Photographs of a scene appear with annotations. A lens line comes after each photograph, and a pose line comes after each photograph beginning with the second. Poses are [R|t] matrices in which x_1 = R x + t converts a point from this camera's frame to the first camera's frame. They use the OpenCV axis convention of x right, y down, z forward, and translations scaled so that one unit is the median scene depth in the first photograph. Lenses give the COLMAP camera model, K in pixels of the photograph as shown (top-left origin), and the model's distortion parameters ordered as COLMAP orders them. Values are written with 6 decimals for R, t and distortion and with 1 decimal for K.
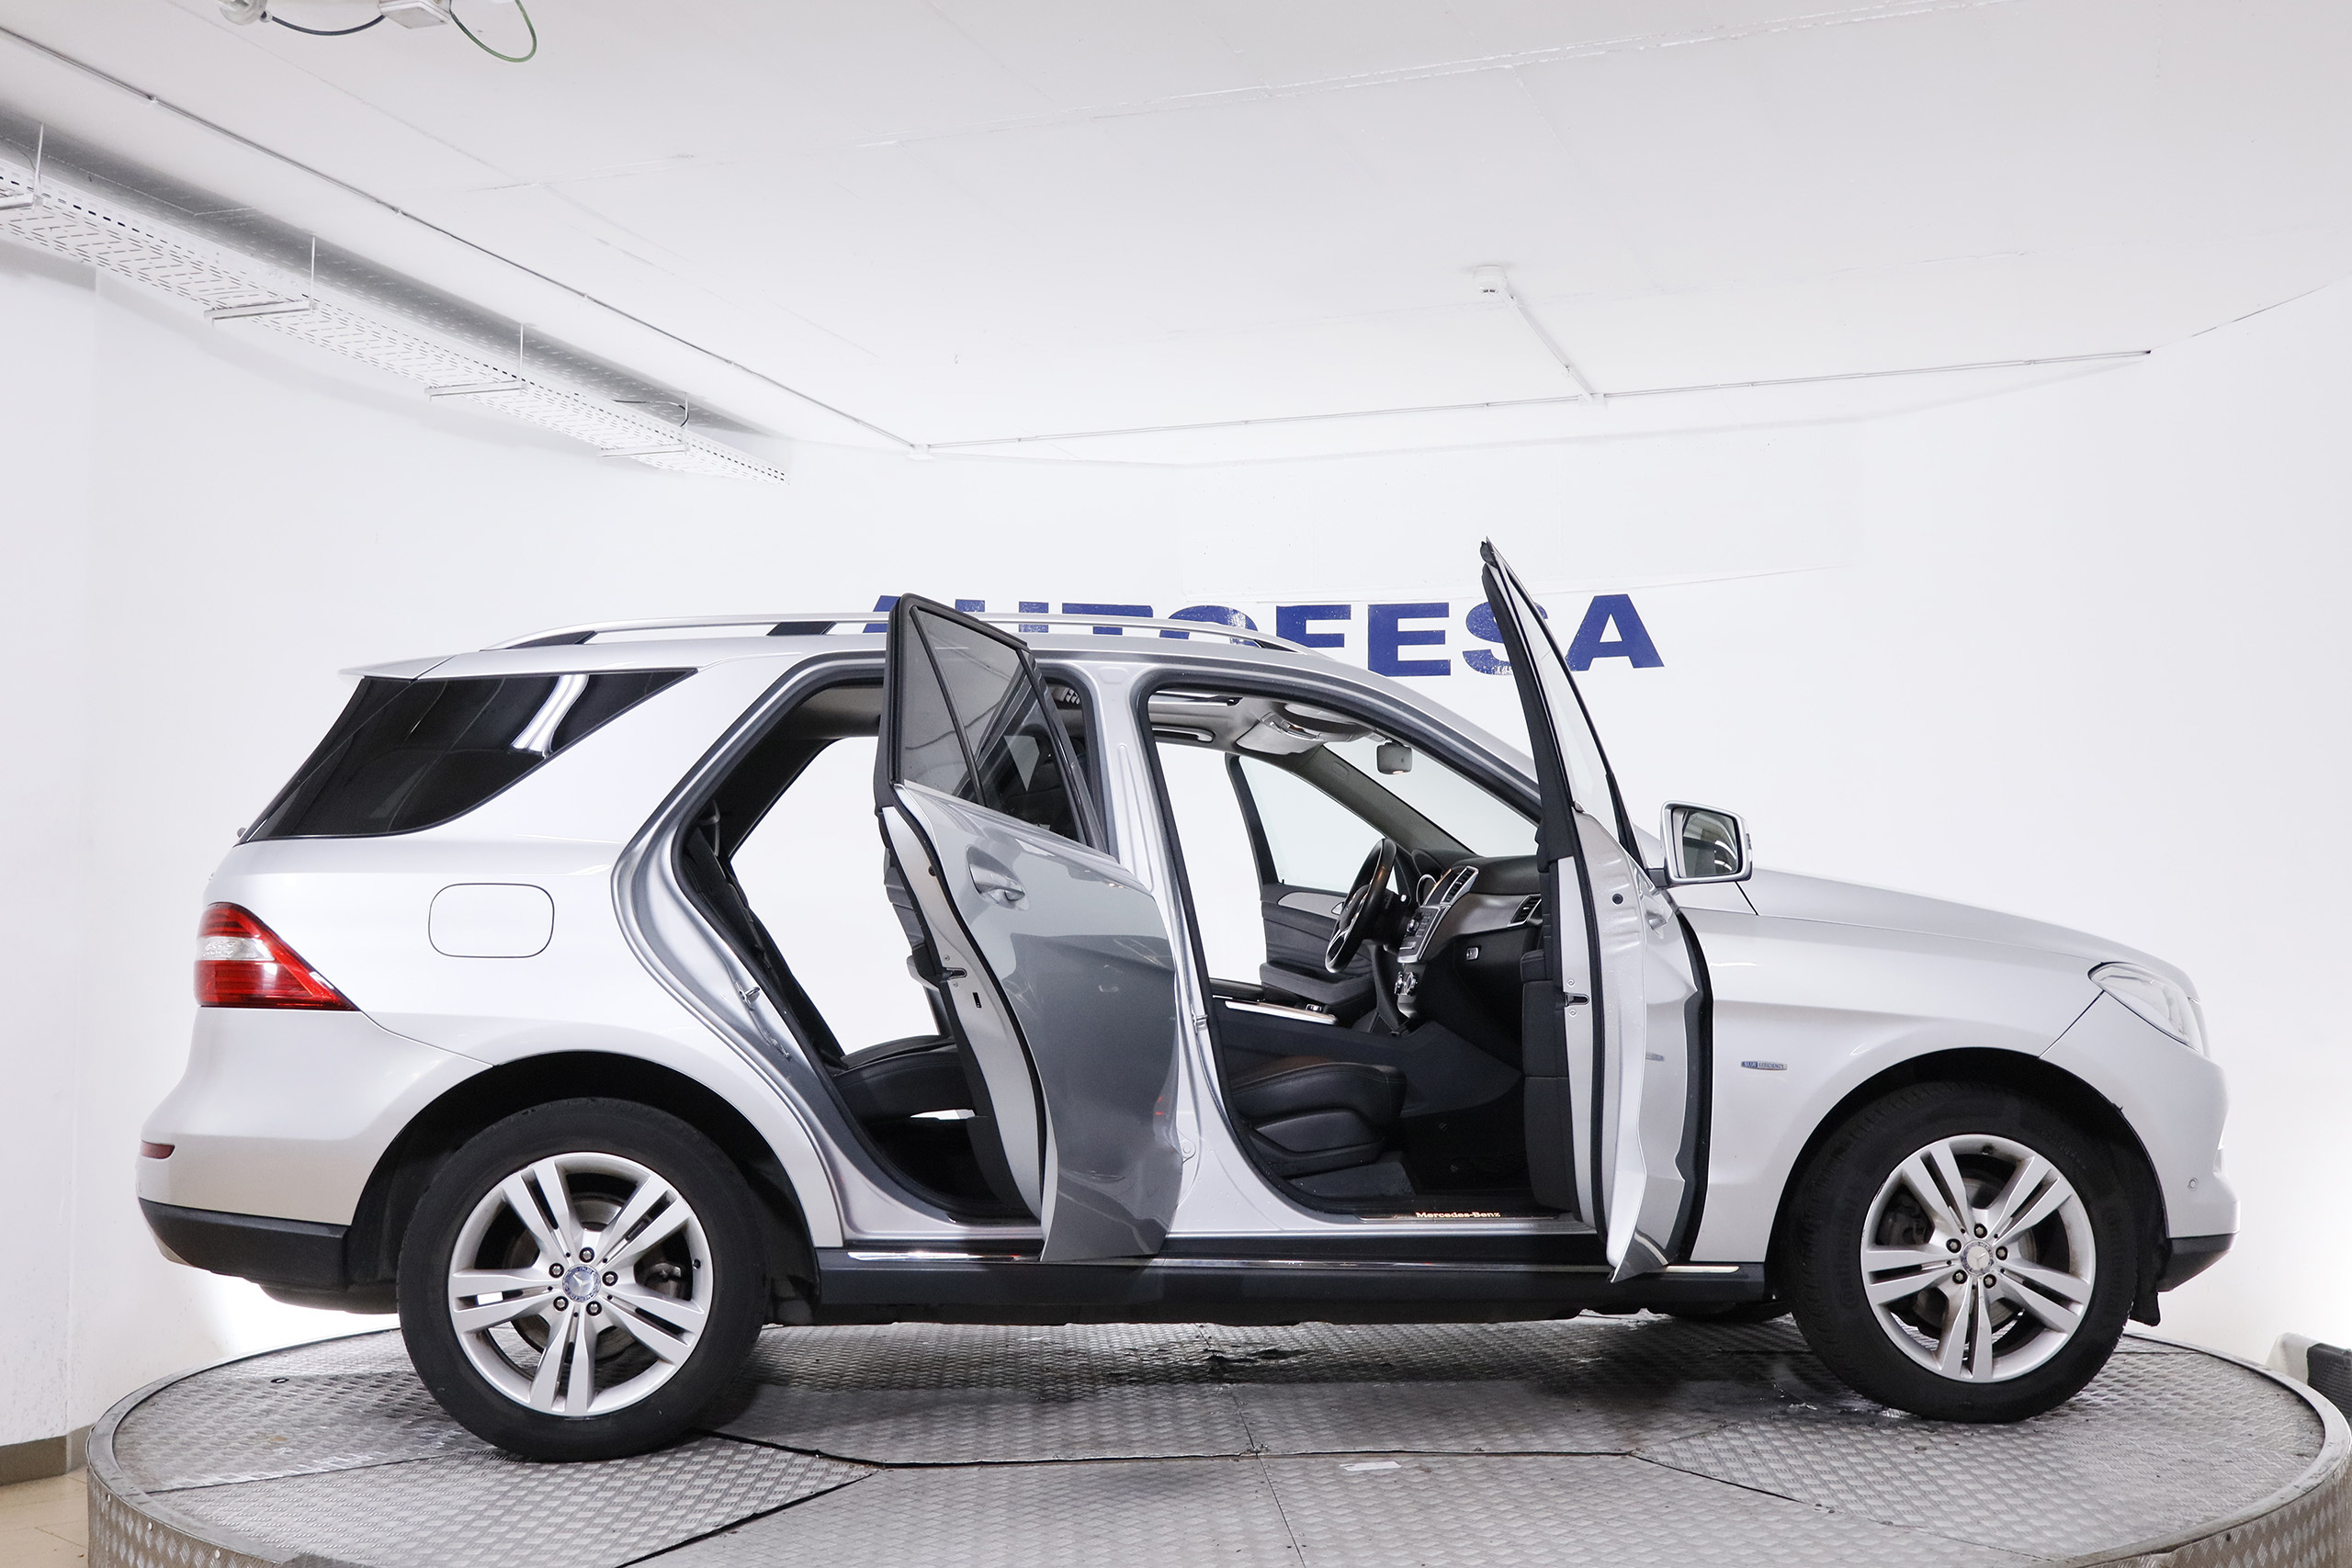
lens RADIAL K [[2617.1, 0, 1178.6], [0, 2617.1, 776.7], [0, 0, 1]] dist [-0.003391, 0.008437]
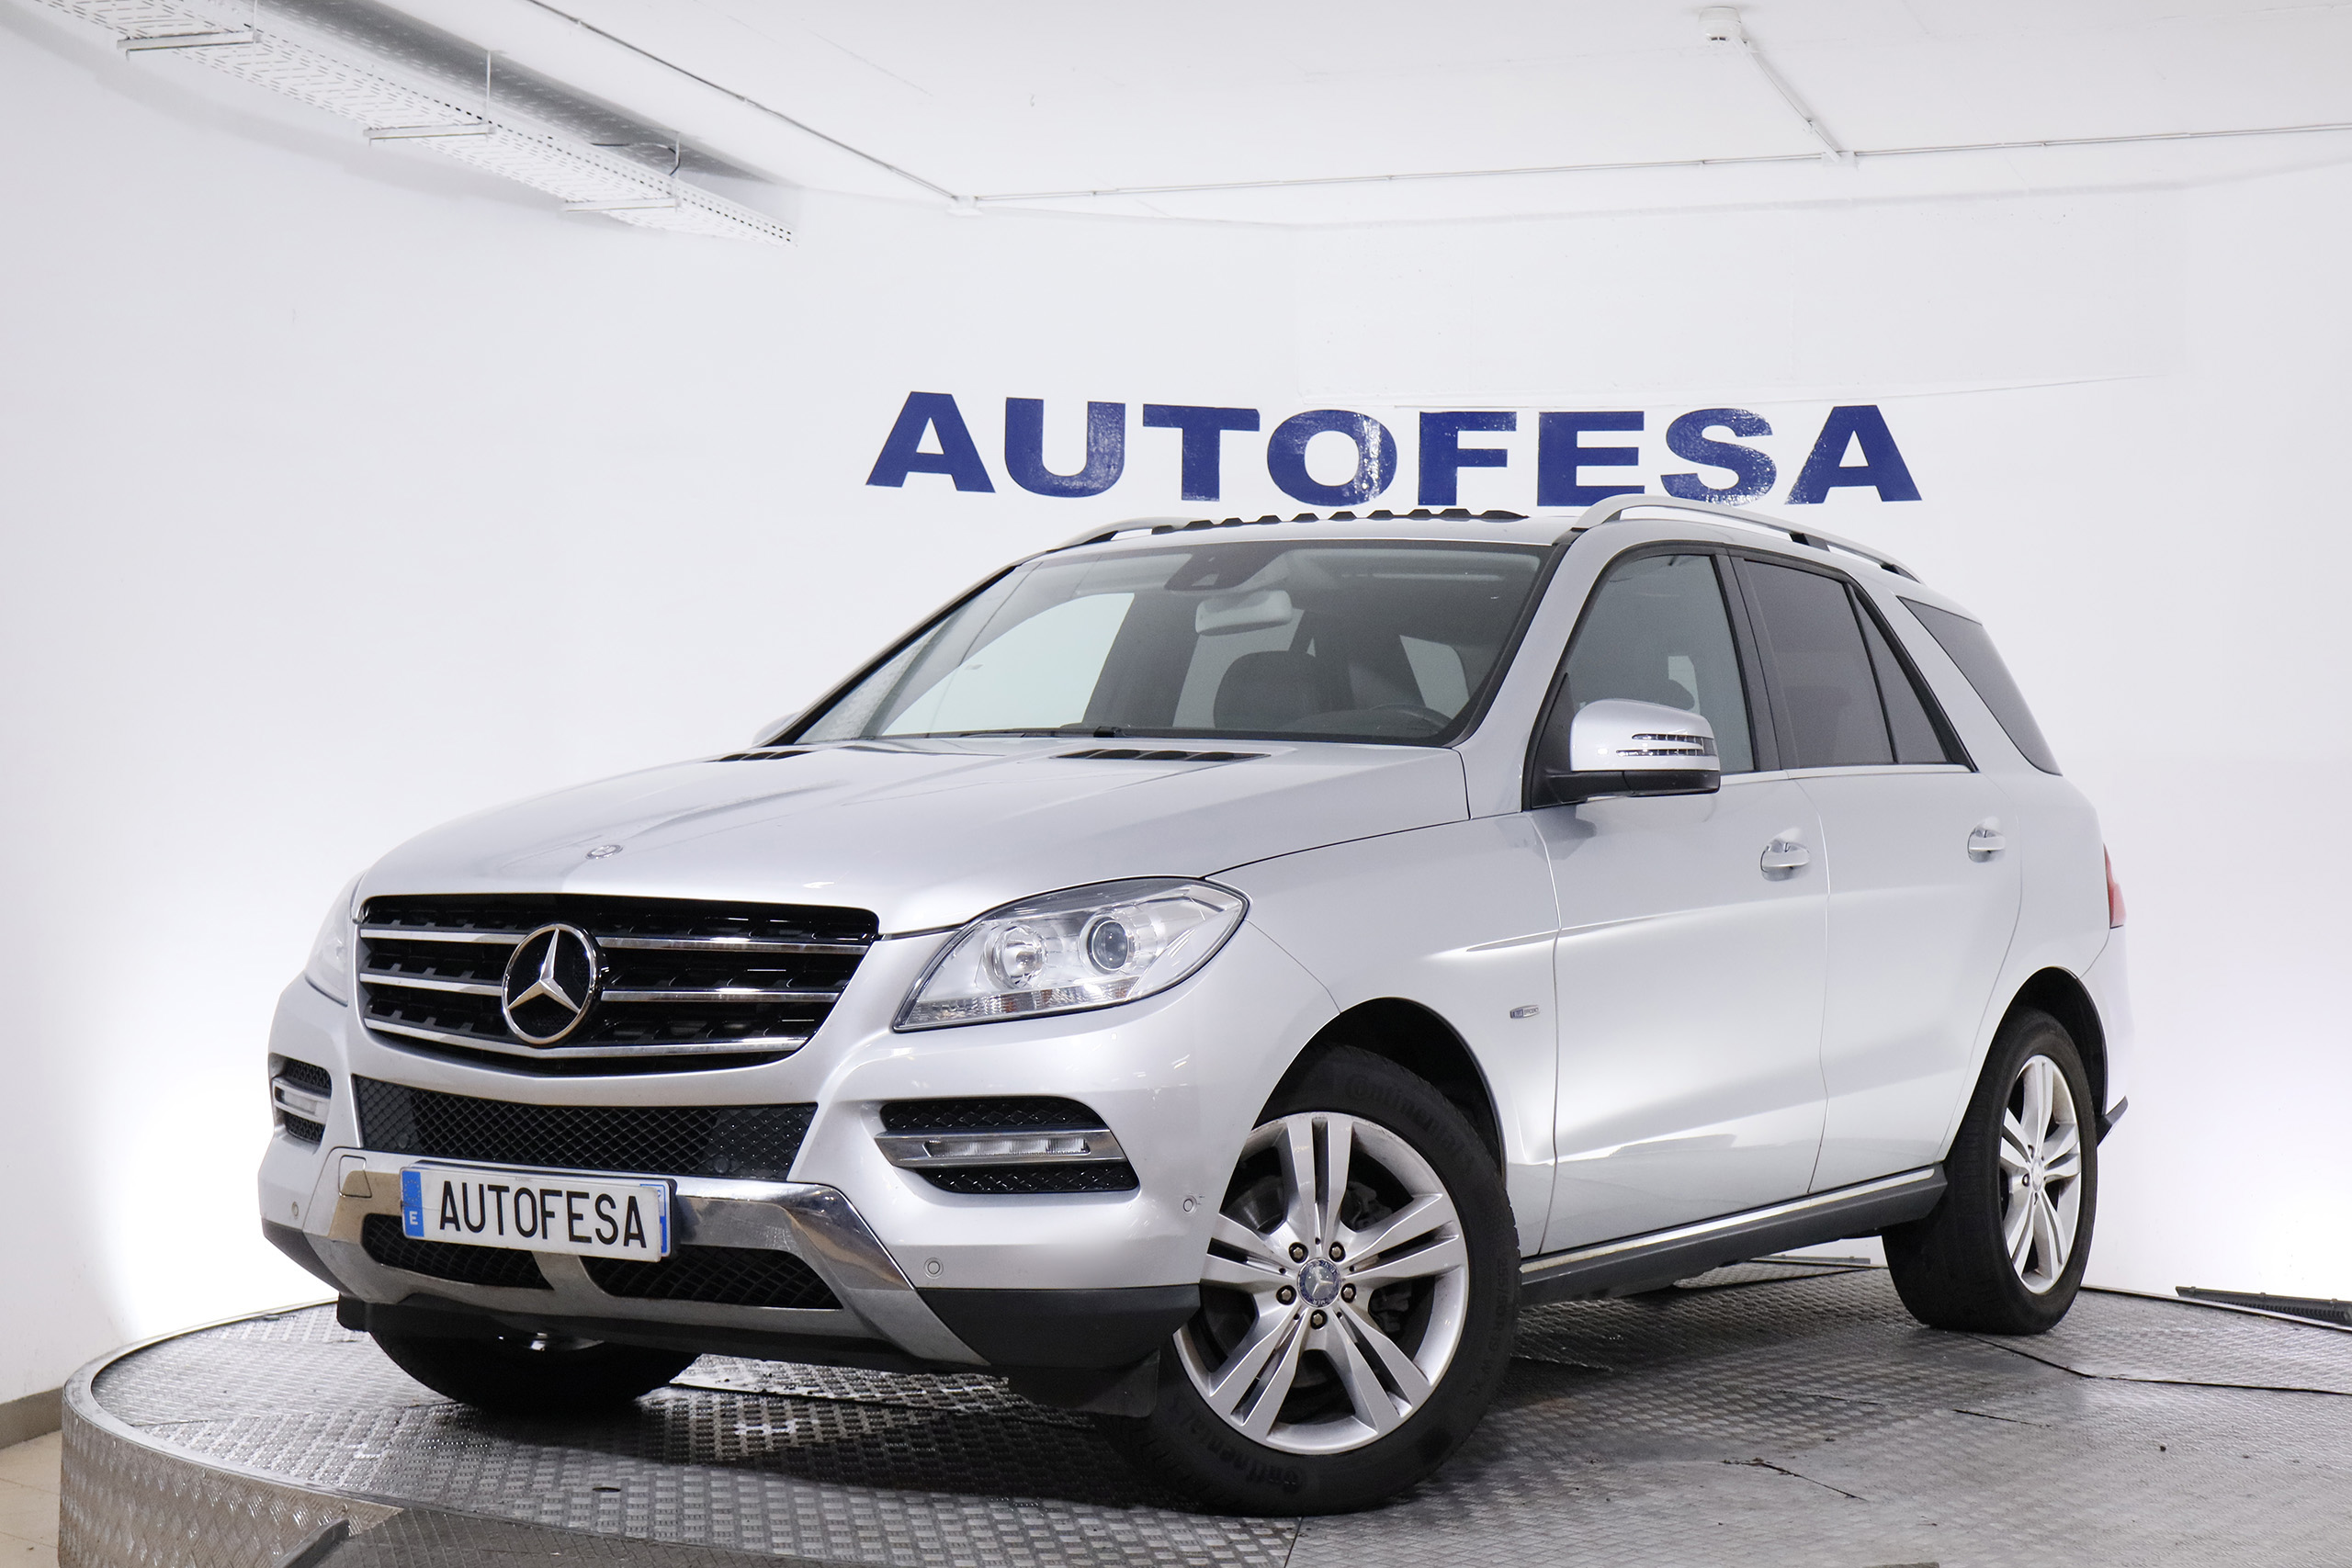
lens RADIAL K [[3834.7, 0, 1176.0], [0, 3834.7, 784.0], [0, 0, 1]] dist [0.018657, -0.025878]
pose [[0.999859, 0.016364, -0.003743, -0.040195], [-0.016168, 0.998744, 0.047425, -0.011498], [0.004514, -0.047358, 0.998868, -0.189925]]
